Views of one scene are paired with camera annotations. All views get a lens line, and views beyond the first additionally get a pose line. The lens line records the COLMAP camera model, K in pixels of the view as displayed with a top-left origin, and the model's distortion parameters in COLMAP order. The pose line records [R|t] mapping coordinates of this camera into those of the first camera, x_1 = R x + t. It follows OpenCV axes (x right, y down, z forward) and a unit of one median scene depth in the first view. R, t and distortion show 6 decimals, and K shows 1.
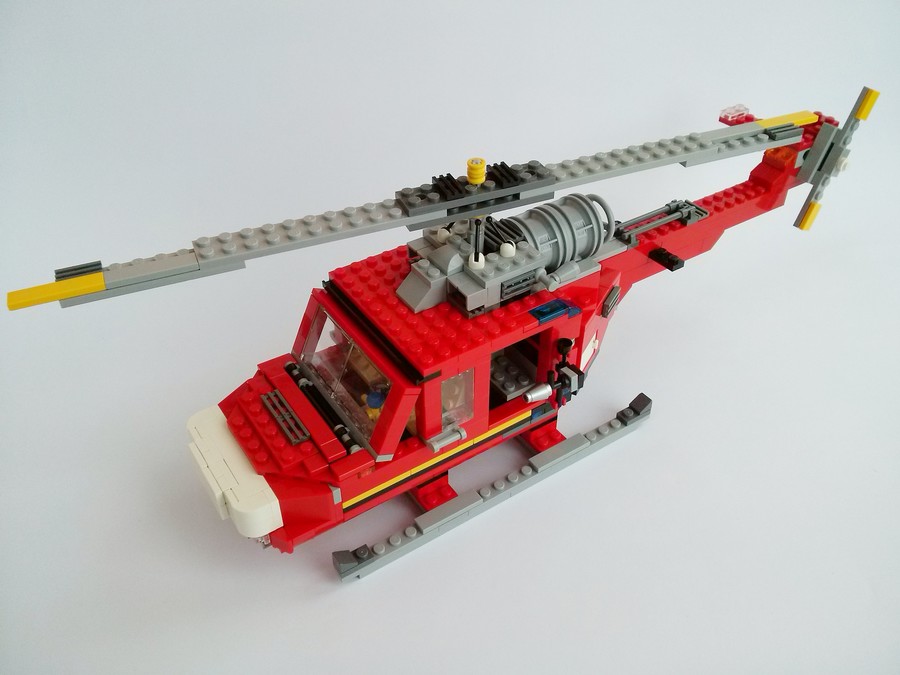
lens RADIAL K [[817.1, 0, 434.8], [0, 817.1, 344.2], [0, 0, 1]] dist [0.043612, -0.168892]
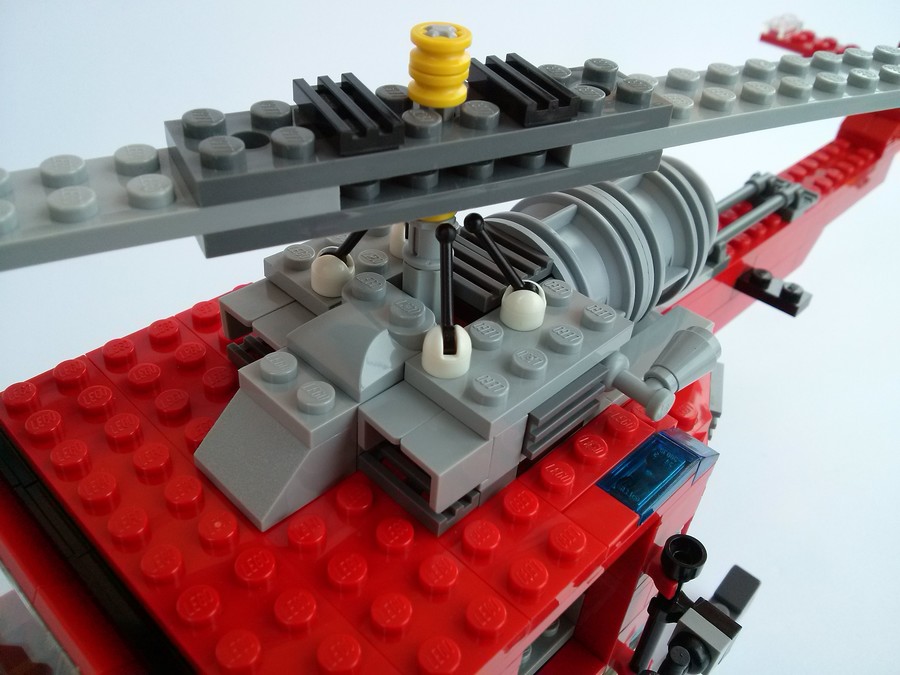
lens RADIAL K [[821.6, 0, 449.1], [0, 821.6, 323.9], [0, 0, 1]] dist [0.007808, -0.006765]
pose [[0.969704, -0.068472, 0.234489, -0.023041], [0.076438, 0.996760, -0.025041, -0.102515], [-0.232015, 0.042206, 0.971796, 0.672692]]
